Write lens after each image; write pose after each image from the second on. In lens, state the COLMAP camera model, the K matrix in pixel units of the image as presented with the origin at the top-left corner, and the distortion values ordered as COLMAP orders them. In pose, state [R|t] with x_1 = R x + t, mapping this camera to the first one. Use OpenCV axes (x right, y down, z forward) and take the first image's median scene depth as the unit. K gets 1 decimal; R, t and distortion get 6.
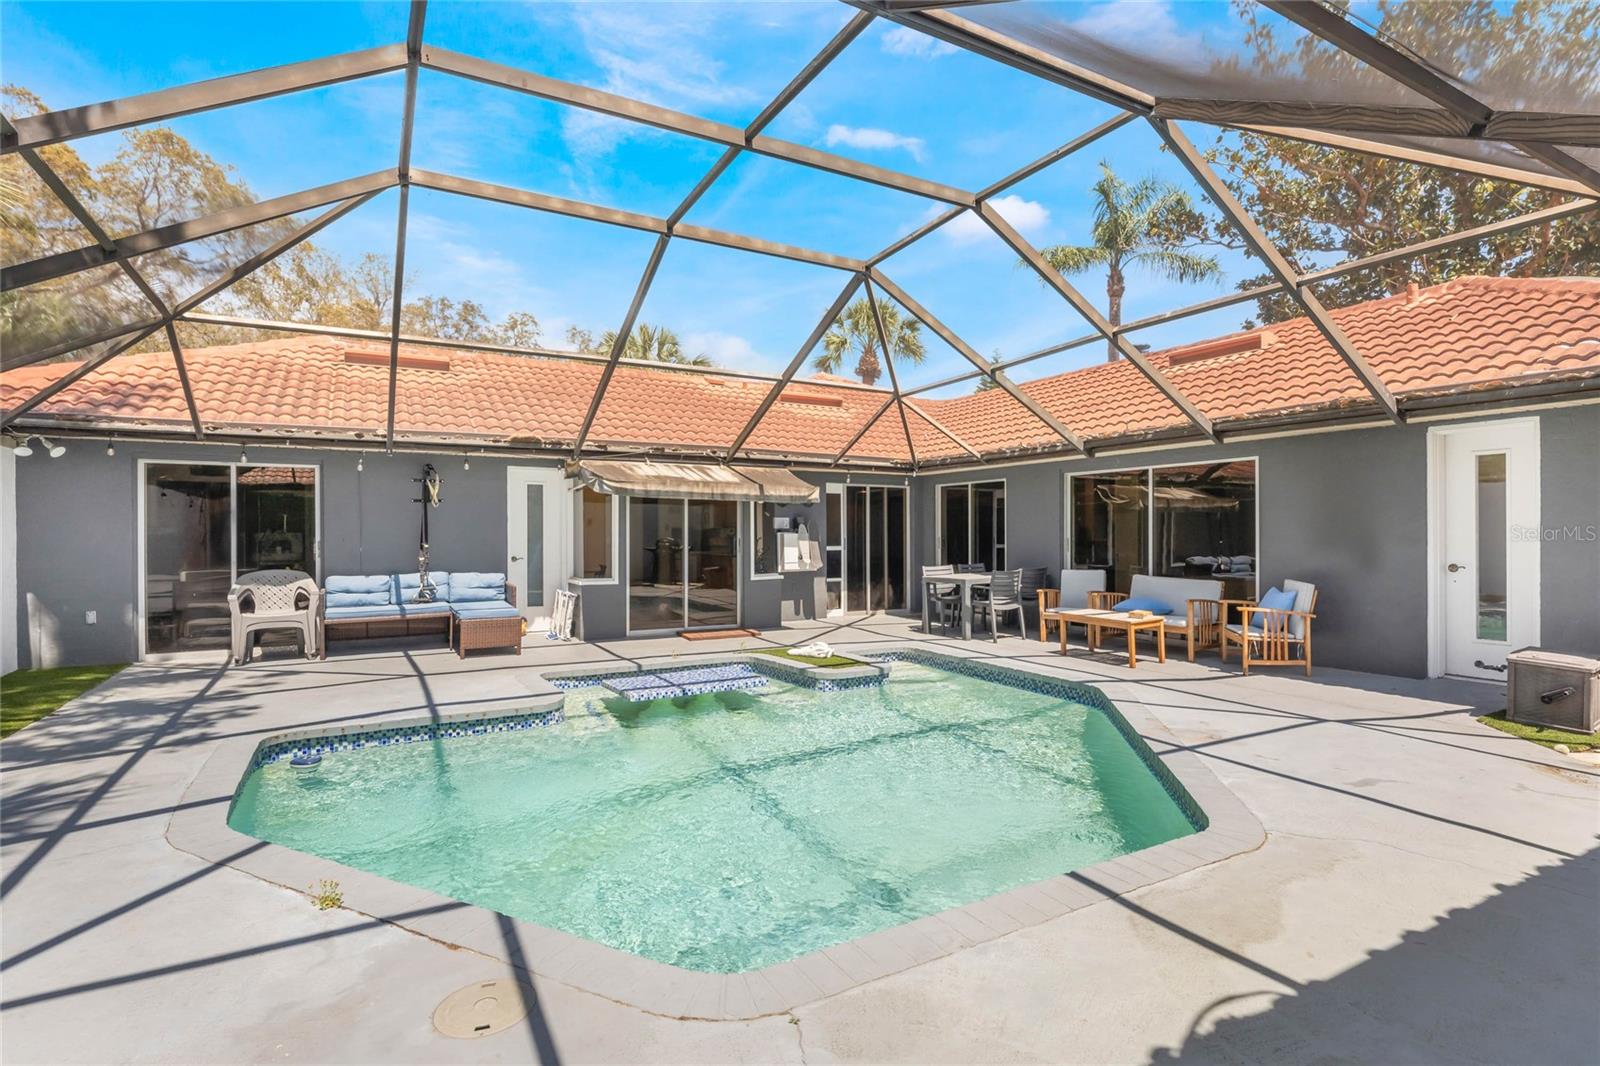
lens RADIAL K [[763.0, 0, 795.1], [0, 763.0, 533.4], [0, 0, 1]] dist [-0.002146, -0.000387]
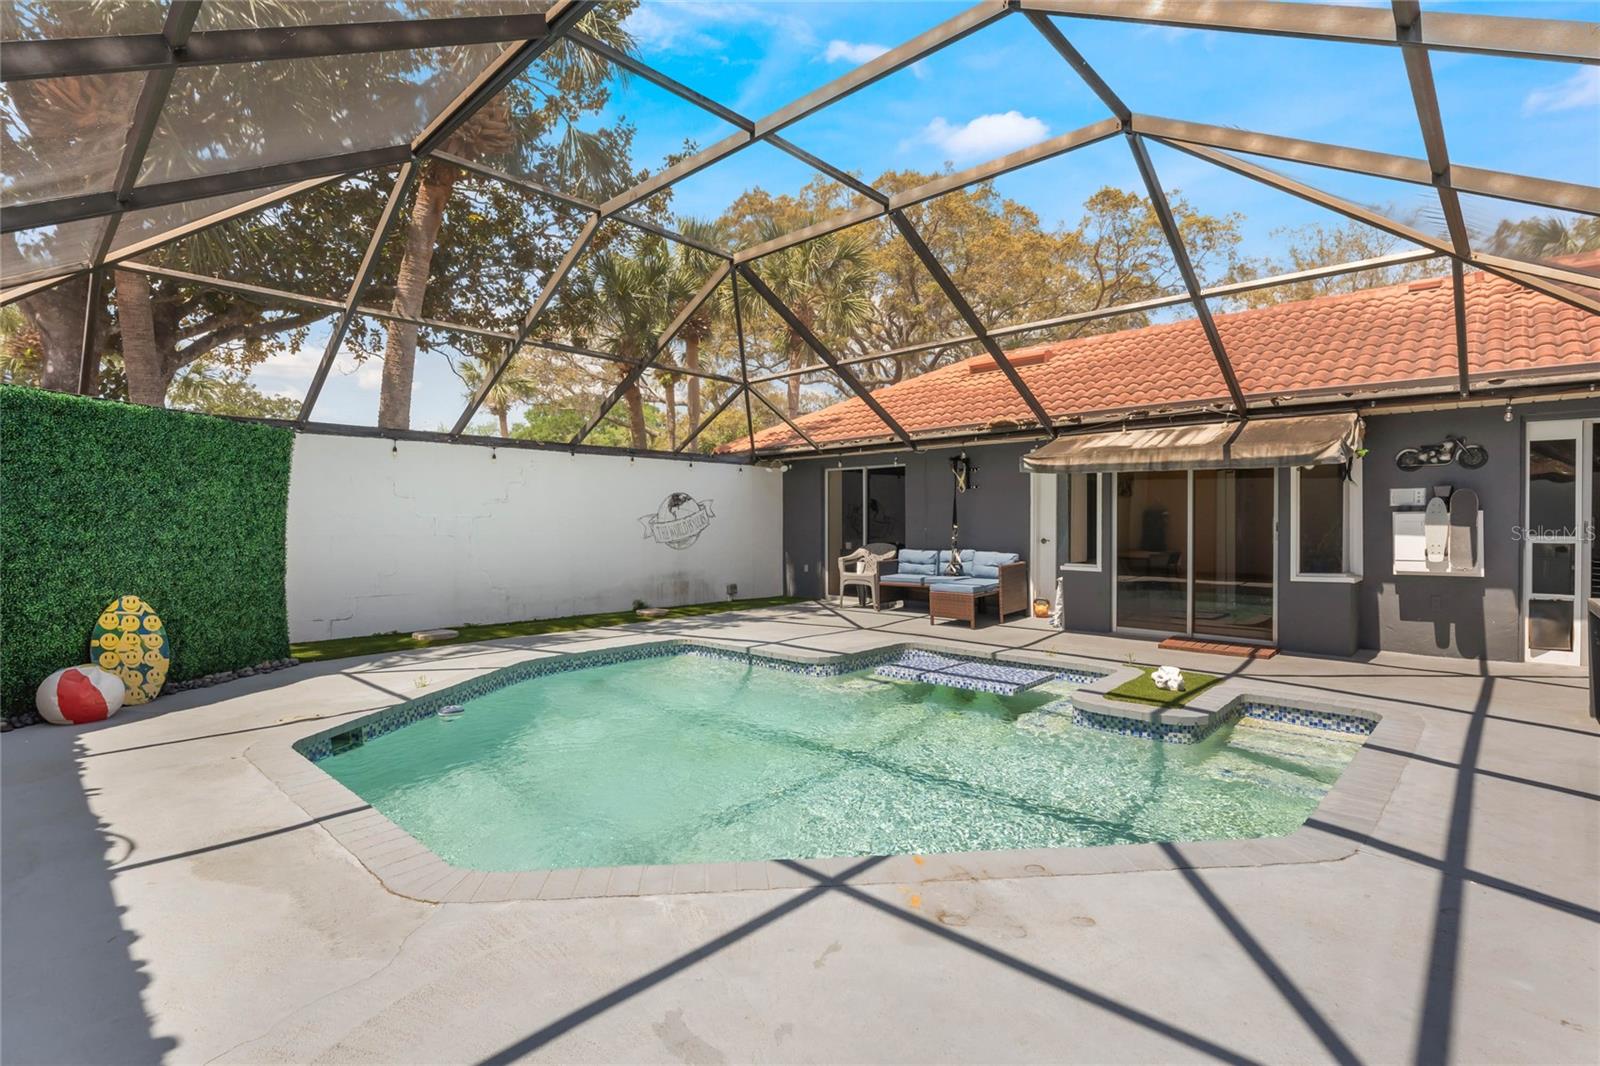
lens RADIAL K [[763.0, 0, 798.4], [0, 763.0, 529.9], [0, 0, 1]] dist [-0.002146, -0.000387]
pose [[0.308525, 0.011559, -0.951146, 0.561168], [0.001498, 0.999919, 0.012638, 0.006660], [0.951215, -0.005324, 0.308483, 0.432591]]
